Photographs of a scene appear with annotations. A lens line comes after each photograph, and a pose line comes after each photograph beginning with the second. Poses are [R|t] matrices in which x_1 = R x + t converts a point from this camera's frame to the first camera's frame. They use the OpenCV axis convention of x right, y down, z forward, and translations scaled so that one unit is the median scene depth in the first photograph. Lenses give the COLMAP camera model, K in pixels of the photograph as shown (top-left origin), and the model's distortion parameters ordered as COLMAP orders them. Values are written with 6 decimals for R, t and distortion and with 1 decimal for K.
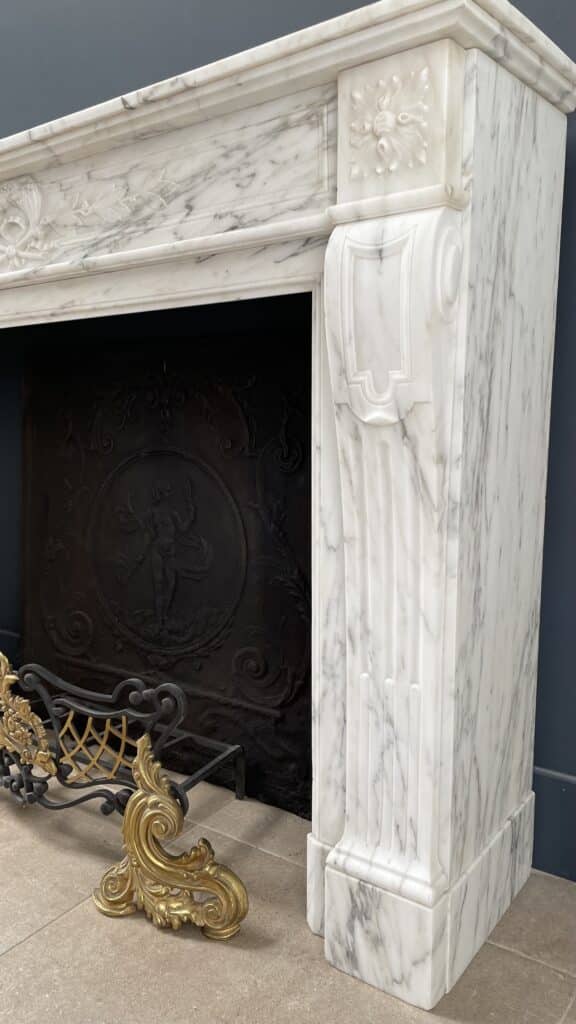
lens RADIAL K [[820.1, 0, 190.3], [0, 820.1, 534.8], [0, 0, 1]] dist [0.035651, -0.007338]
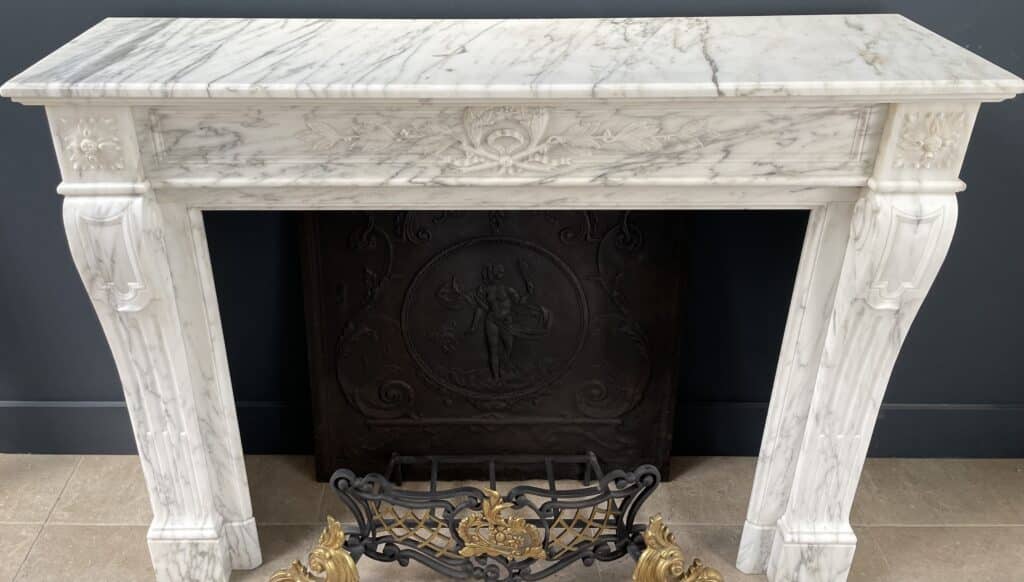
lens RADIAL K [[816.6, 0, 462.3], [0, 816.6, 195.2], [0, 0, 1]] dist [0.100786, -0.145957]
pose [[0.773197, -0.254964, 0.580655, -0.988309], [0.089188, 0.950238, 0.298483, -0.704012], [-0.627863, -0.178999, 0.757461, 0.293739]]
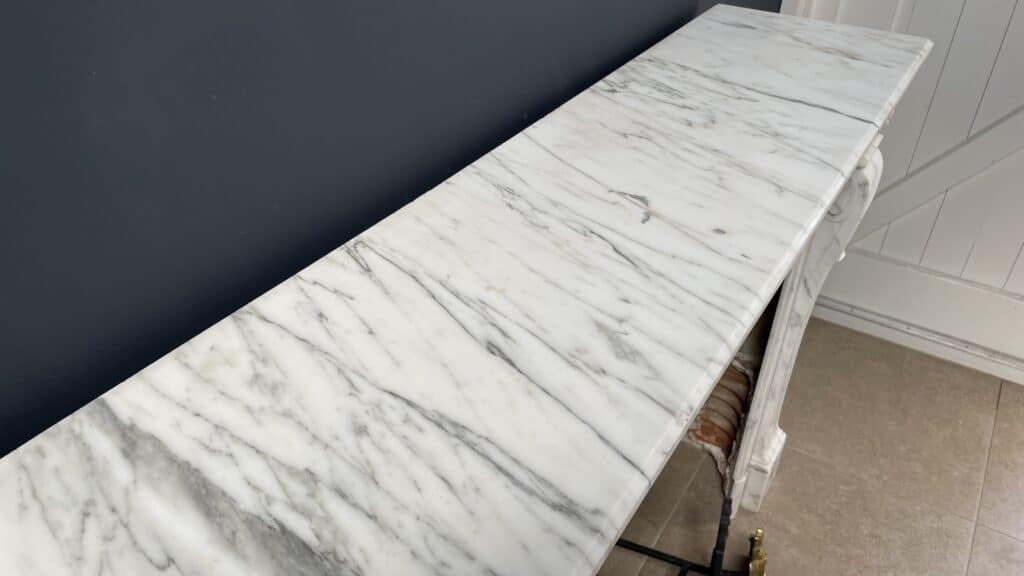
lens RADIAL K [[779.3, 0, 508.9], [0, 779.3, 281.3], [0, 0, 1]] dist [0.090313, -0.133070]
pose [[-0.114282, -0.540455, 0.833576, -0.922073], [0.161438, 0.817817, 0.552370, -0.935104], [-0.980243, 0.197697, -0.006212, 1.399070]]
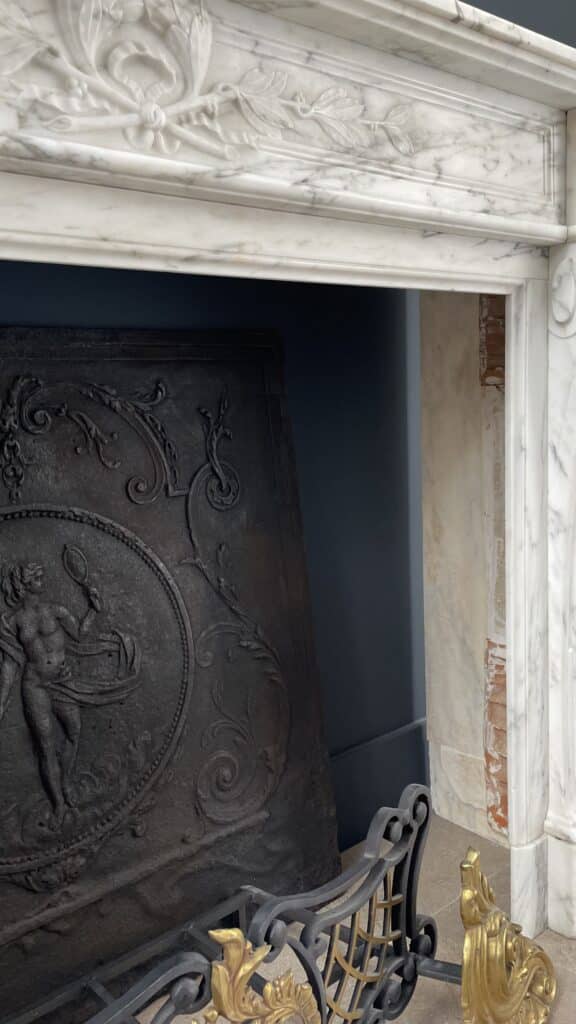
lens RADIAL K [[824.6, 0, 302.2], [0, 824.6, 508.8], [0, 0, 1]] dist [0.079825, -0.104512]
pose [[0.167544, -0.108810, 0.979841, -0.824627], [0.207781, 0.975463, 0.072795, -0.151648], [-0.963720, 0.191396, 0.186042, 0.994644]]
